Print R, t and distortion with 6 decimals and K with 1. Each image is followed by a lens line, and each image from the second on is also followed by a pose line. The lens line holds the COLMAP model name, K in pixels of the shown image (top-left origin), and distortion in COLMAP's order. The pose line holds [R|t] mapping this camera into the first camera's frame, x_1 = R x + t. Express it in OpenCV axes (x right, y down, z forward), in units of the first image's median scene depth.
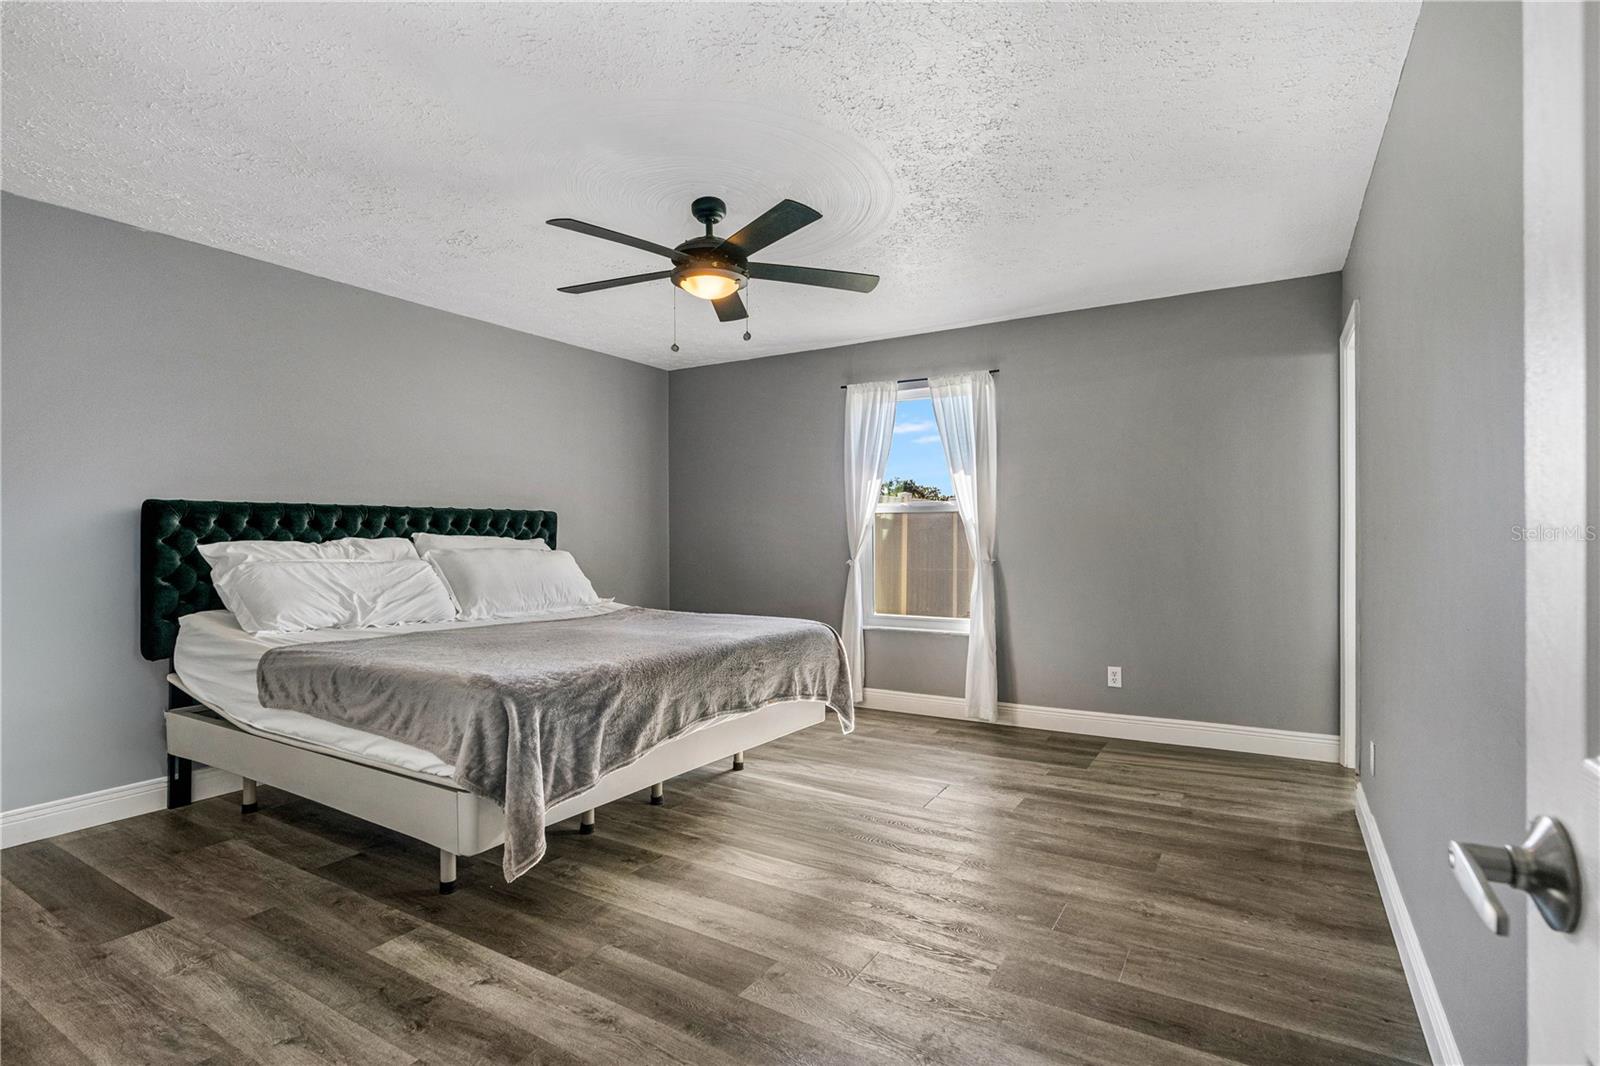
lens RADIAL K [[738.8, 0, 807.7], [0, 738.8, 544.8], [0, 0, 1]] dist [-0.003430, 0.000026]
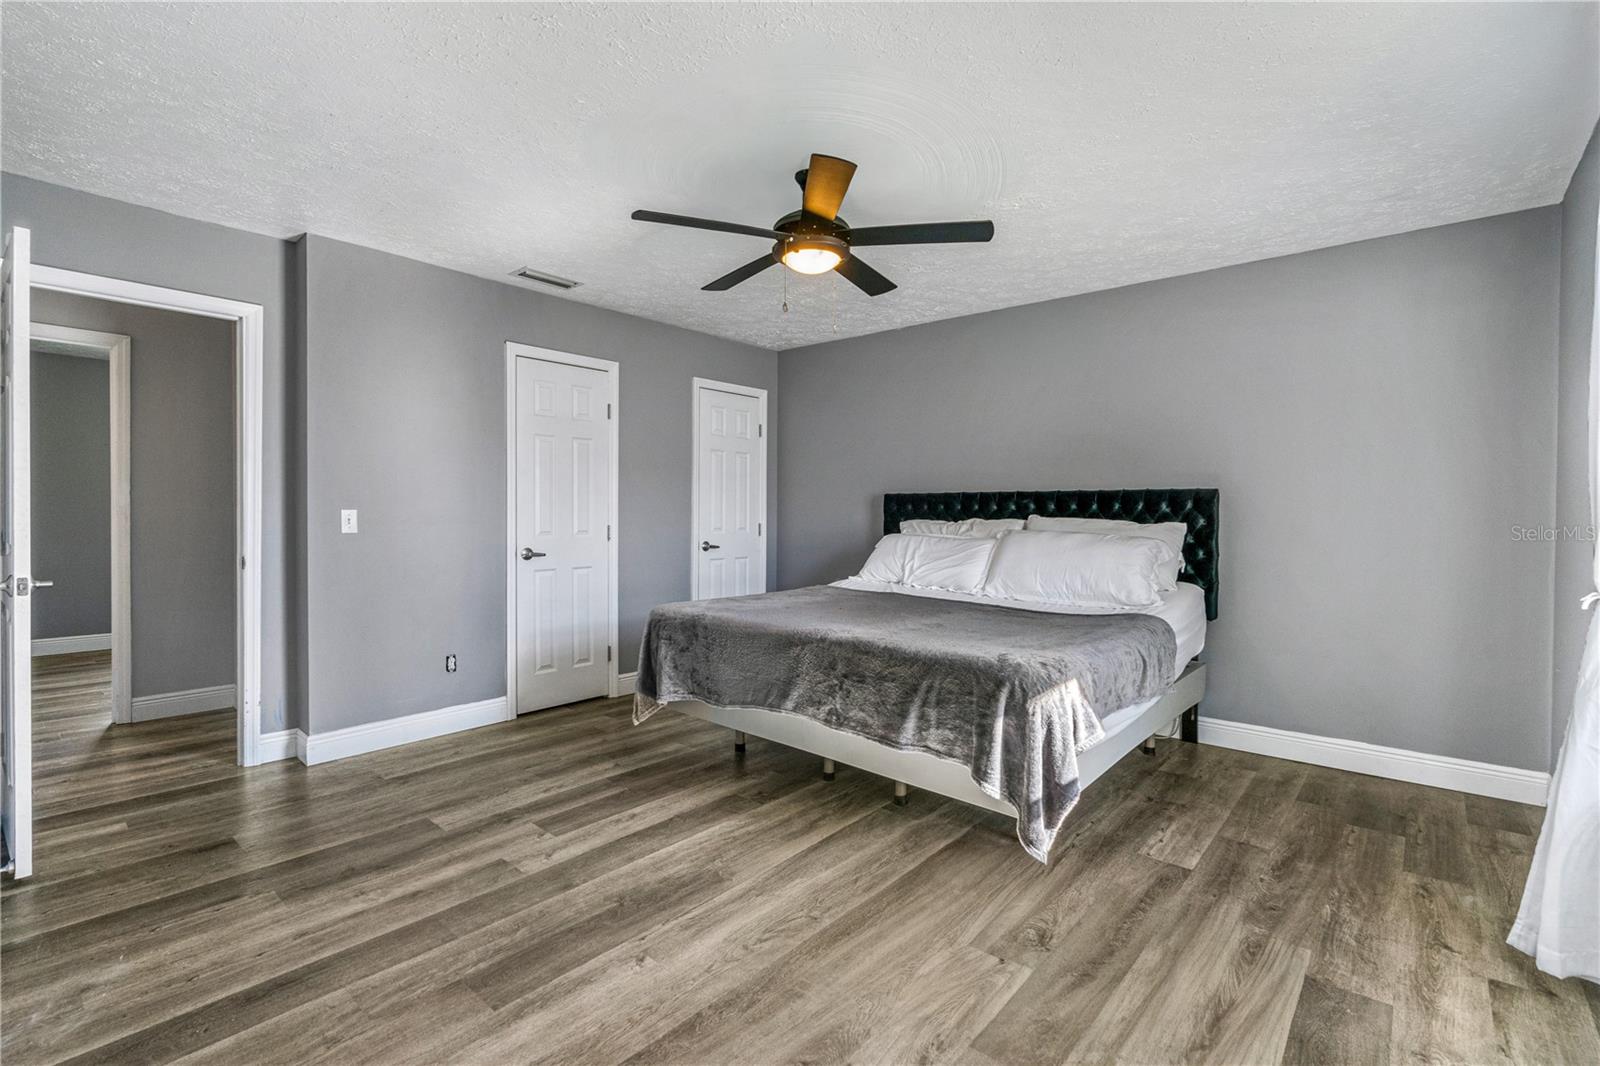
lens RADIAL K [[736.0, 0, 780.1], [0, 736.0, 524.8], [0, 0, 1]] dist [-0.002159, 0.000010]
pose [[-0.182546, 0.017344, -0.983044, 0.860385], [-0.021965, 0.999523, 0.021714, -0.024502], [0.982952, 0.025556, -0.182078, 1.187004]]
